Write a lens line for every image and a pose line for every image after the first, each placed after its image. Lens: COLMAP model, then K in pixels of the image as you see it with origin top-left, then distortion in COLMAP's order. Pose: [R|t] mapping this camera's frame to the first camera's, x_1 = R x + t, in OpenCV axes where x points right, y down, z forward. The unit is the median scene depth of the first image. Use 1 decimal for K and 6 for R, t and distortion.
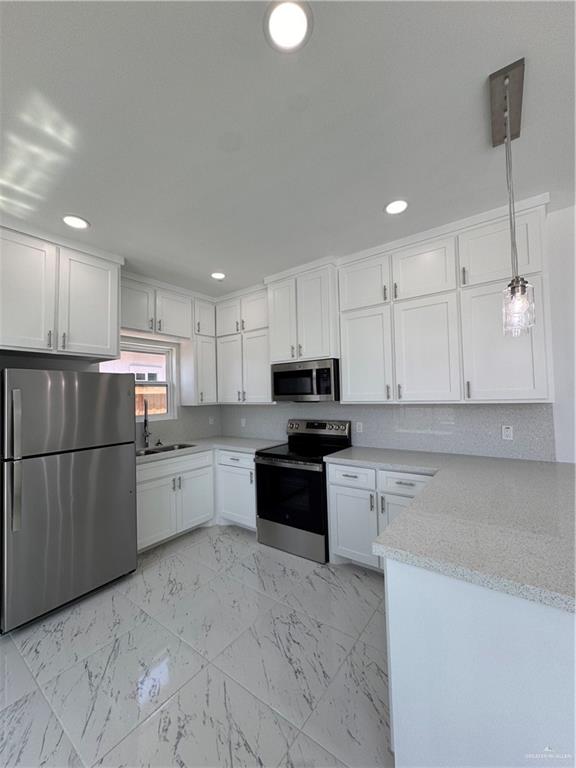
lens RADIAL K [[307.2, 0, 288.0], [0, 307.2, 384.0], [0, 0, 1]] dist [0.000163, 0.000053]
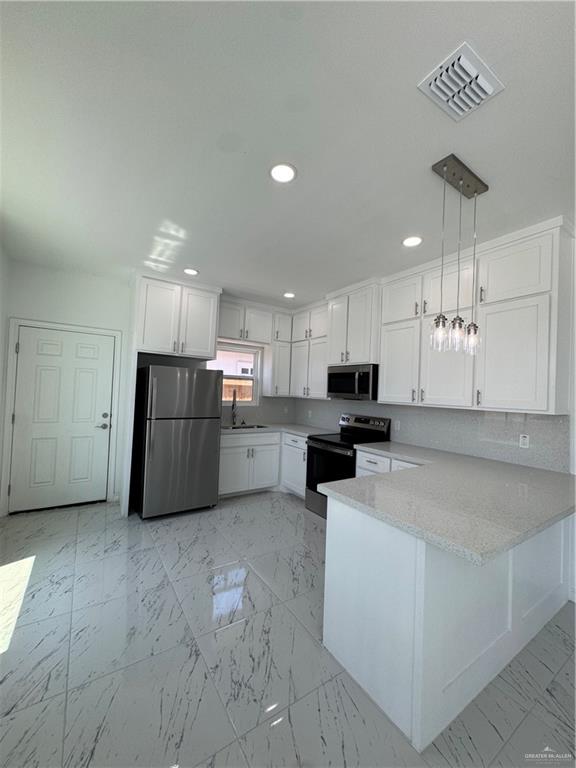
lens RADIAL K [[307.2, 0, 288.0], [0, 307.2, 384.0], [0, 0, 1]] dist [0.000163, 0.000053]
pose [[0.938027, 0.055603, -0.342071, 0.232954], [-0.052070, 0.998453, 0.019512, -0.011894], [0.342627, -0.000491, 0.939471, -0.203635]]
